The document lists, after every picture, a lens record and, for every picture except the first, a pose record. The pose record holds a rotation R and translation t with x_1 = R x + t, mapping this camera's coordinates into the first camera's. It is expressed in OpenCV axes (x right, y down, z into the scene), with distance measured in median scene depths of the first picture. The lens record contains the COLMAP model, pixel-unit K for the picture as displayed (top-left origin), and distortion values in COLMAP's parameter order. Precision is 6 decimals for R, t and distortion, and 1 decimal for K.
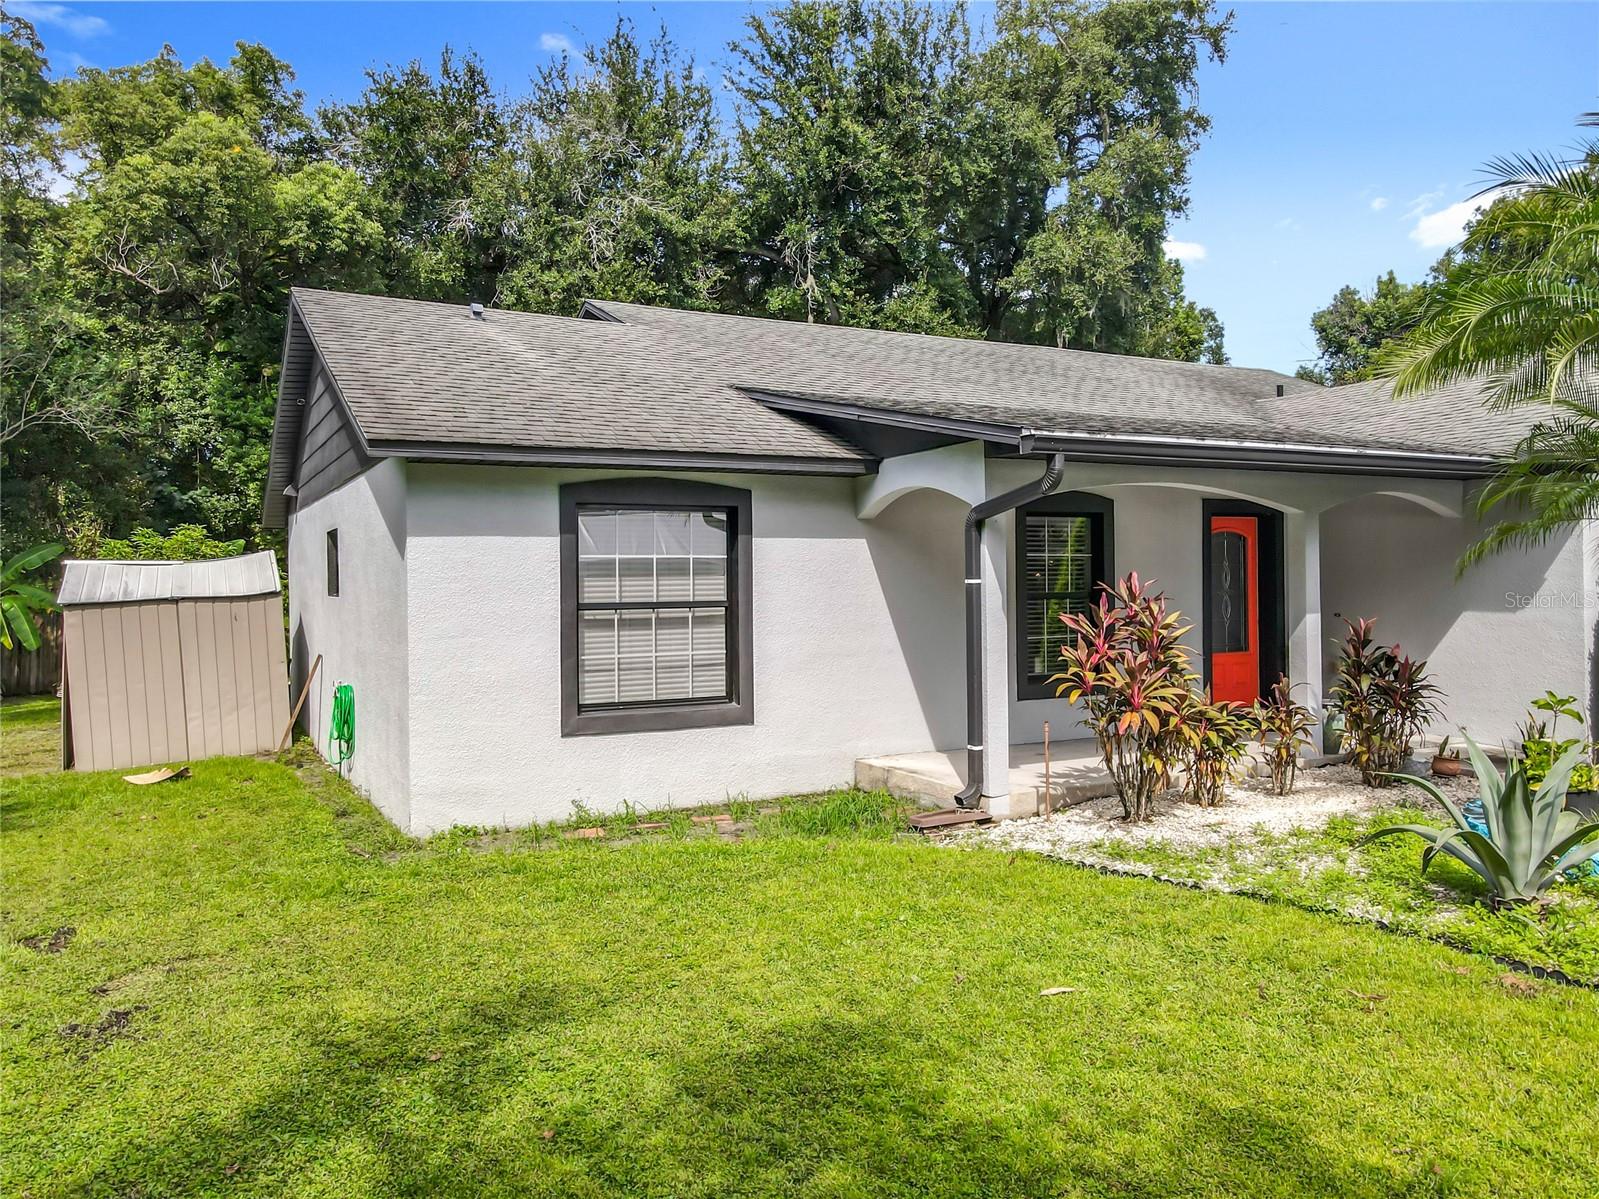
lens RADIAL K [[1125.0, 0, 799.3], [0, 1125.0, 599.0], [0, 0, 1]] dist [0.001217, -0.000207]
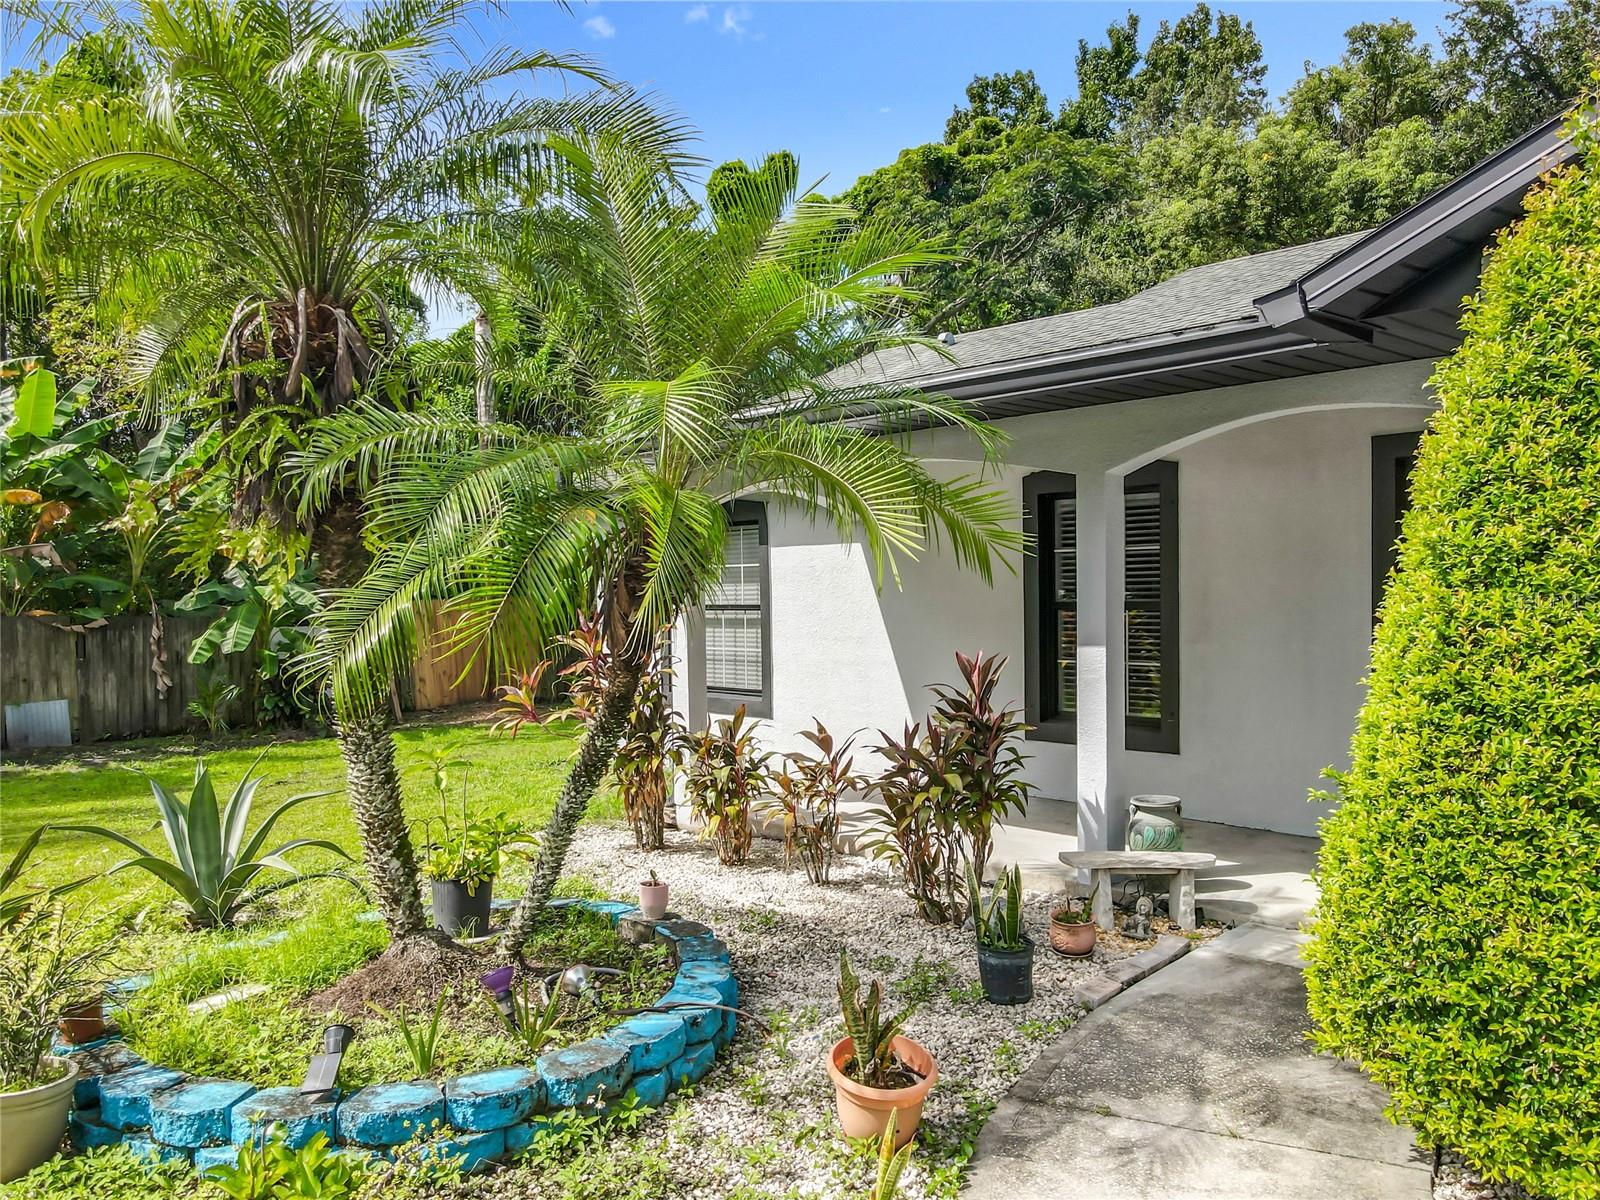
lens RADIAL K [[1125.7, 0, 799.8], [0, 1125.7, 598.8], [0, 0, 1]] dist [0.001217, -0.000207]
pose [[0.354149, 0.016654, -0.935041, 0.958931], [-0.000228, 0.999843, 0.017722, -0.023839], [0.935189, -0.006063, 0.354097, 0.639101]]
